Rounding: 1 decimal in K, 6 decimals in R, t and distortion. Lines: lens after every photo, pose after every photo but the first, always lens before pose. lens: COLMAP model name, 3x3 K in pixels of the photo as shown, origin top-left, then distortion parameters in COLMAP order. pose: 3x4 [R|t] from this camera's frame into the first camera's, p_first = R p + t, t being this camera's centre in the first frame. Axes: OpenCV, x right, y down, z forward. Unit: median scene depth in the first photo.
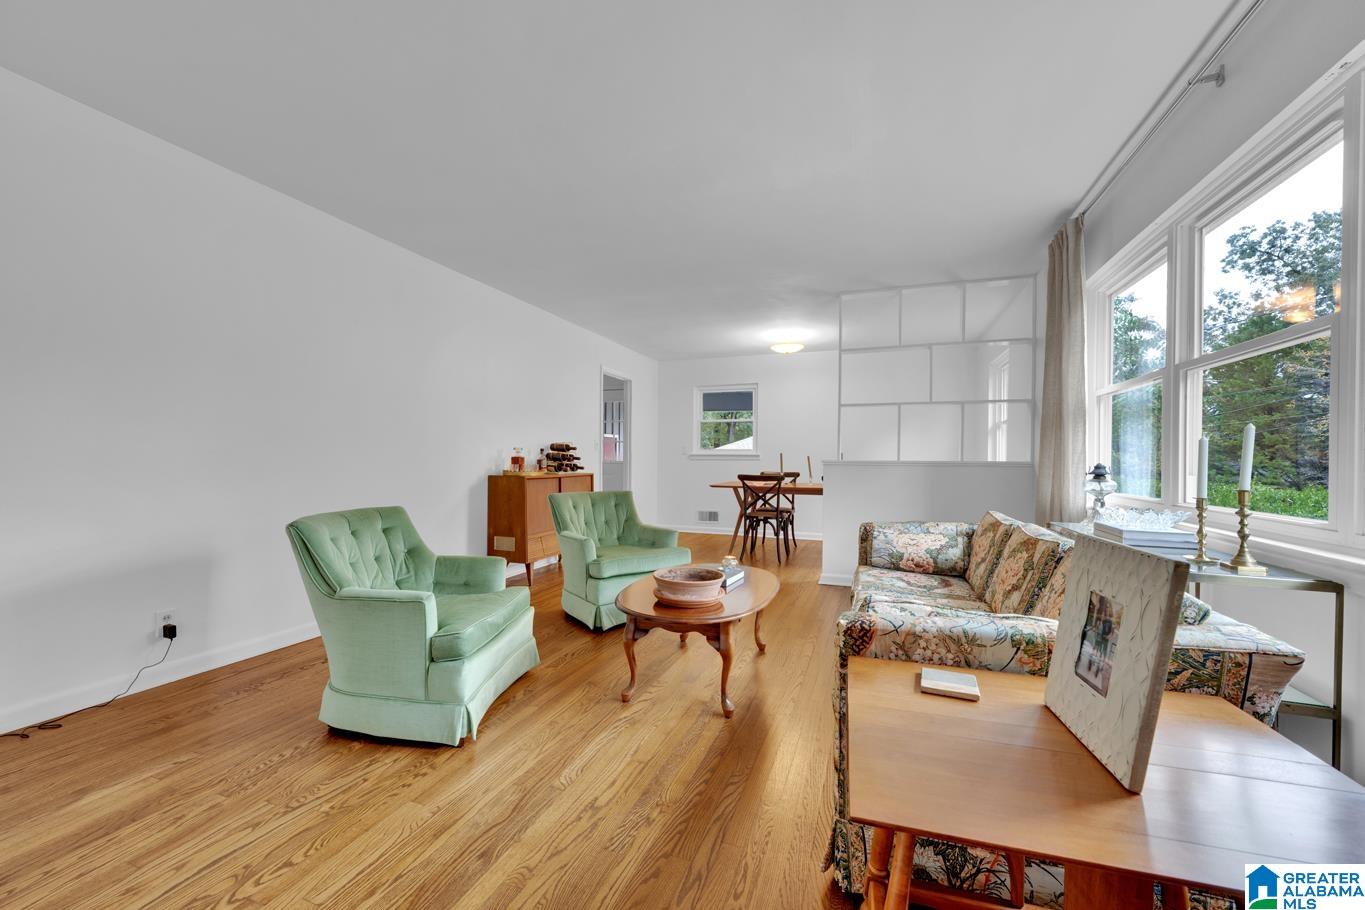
lens RADIAL K [[543.1, 0, 679.1], [0, 543.1, 456.4], [0, 0, 1]] dist [0.001405, 0.000198]
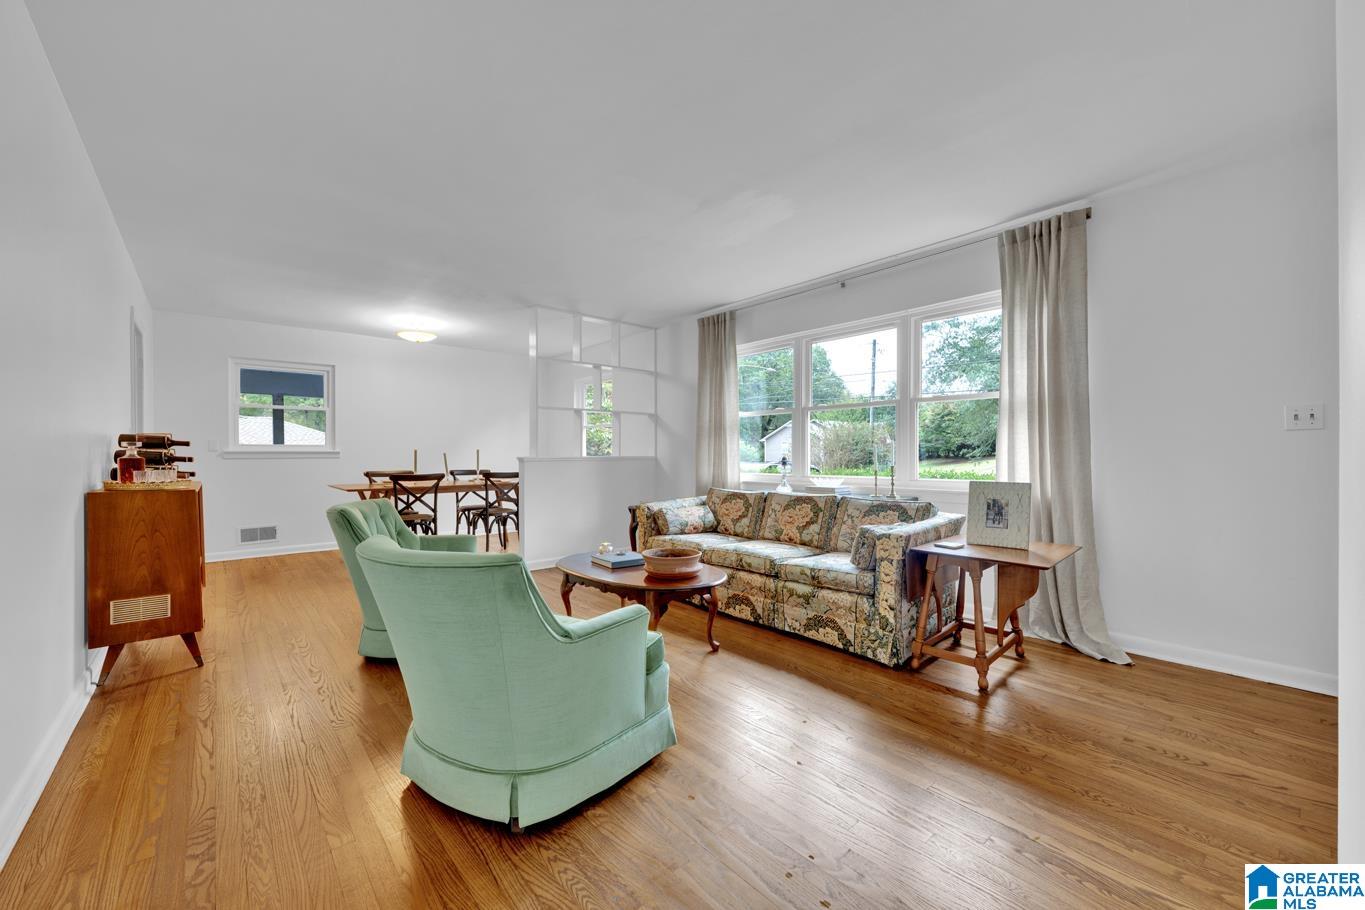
lens RADIAL K [[543.1, 0, 679.1], [0, 543.1, 456.4], [0, 0, 1]] dist [0.001405, 0.000198]
pose [[0.480583, -0.011941, 0.876868, -0.444578], [0.004336, 0.999927, 0.011240, -0.004154], [-0.876938, -0.001600, 0.480600, 0.177890]]
